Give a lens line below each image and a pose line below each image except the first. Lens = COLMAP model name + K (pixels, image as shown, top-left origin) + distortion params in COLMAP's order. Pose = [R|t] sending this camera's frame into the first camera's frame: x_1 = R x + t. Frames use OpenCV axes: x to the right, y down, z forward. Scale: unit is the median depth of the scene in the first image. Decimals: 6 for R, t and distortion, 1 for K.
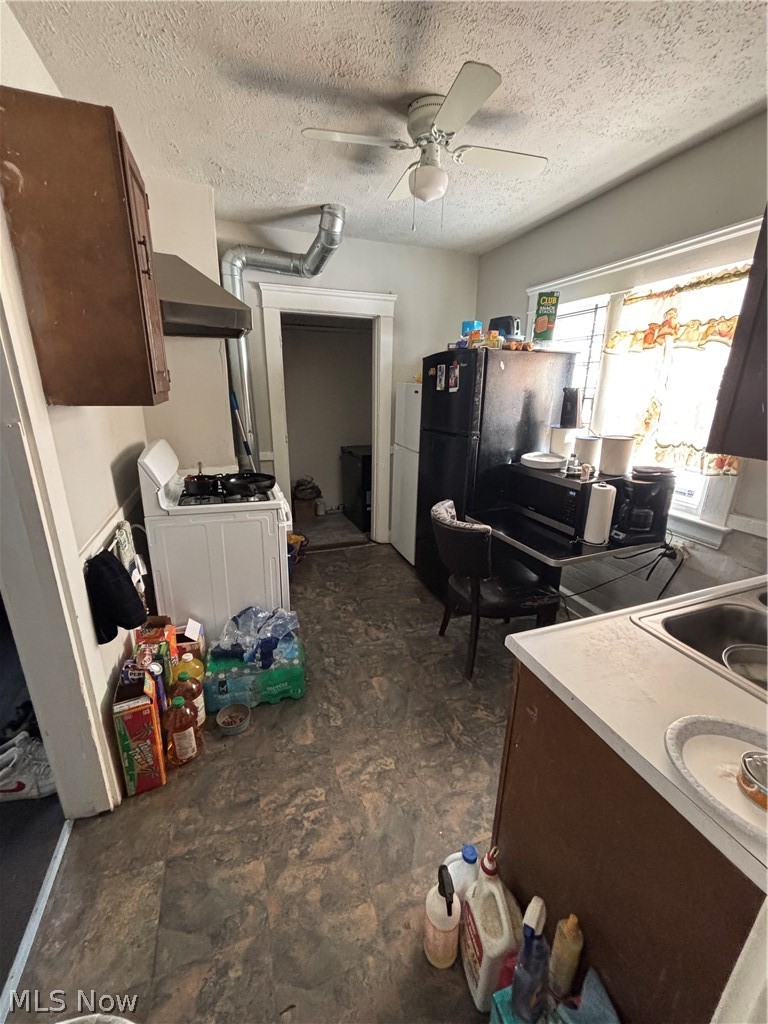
lens RADIAL K [[413.9, 0, 384.6], [0, 413.9, 512.8], [0, 0, 1]] dist [-0.002229, -0.000128]
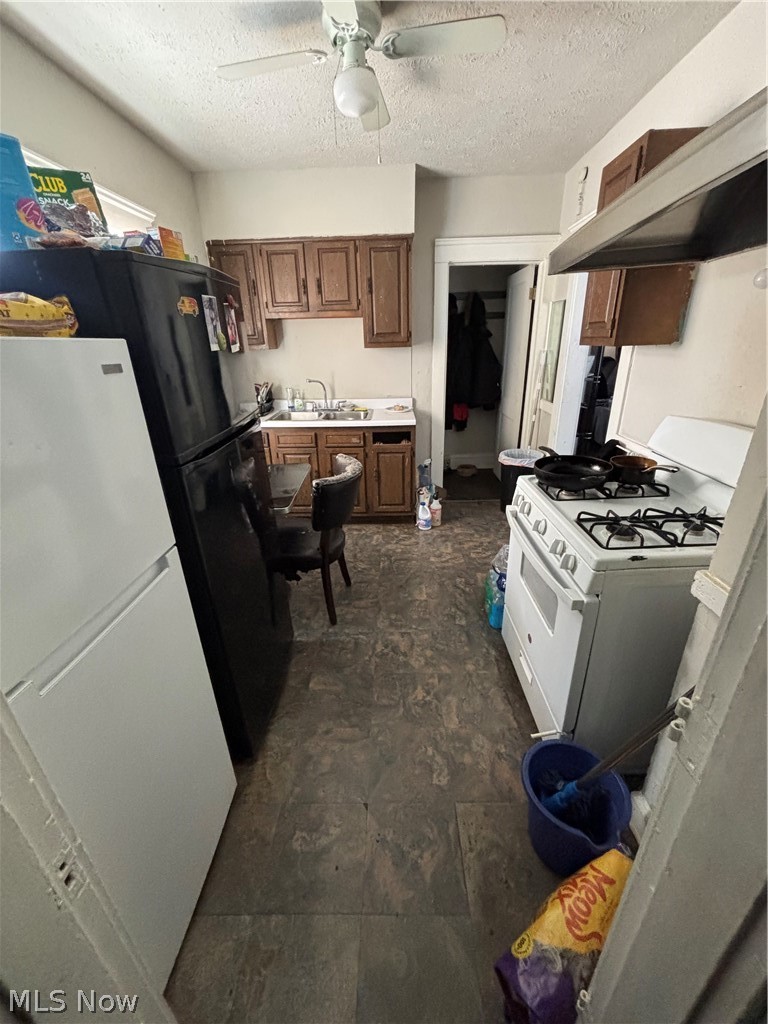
lens RADIAL K [[413.9, 0, 383.6], [0, 413.9, 512.6], [0, 0, 1]] dist [-0.002229, -0.000128]
pose [[-0.933009, -0.127359, 0.336563, -0.275384], [0.121733, 0.768431, 0.628247, -0.518399], [-0.338638, 0.627131, -0.701449, 1.672779]]
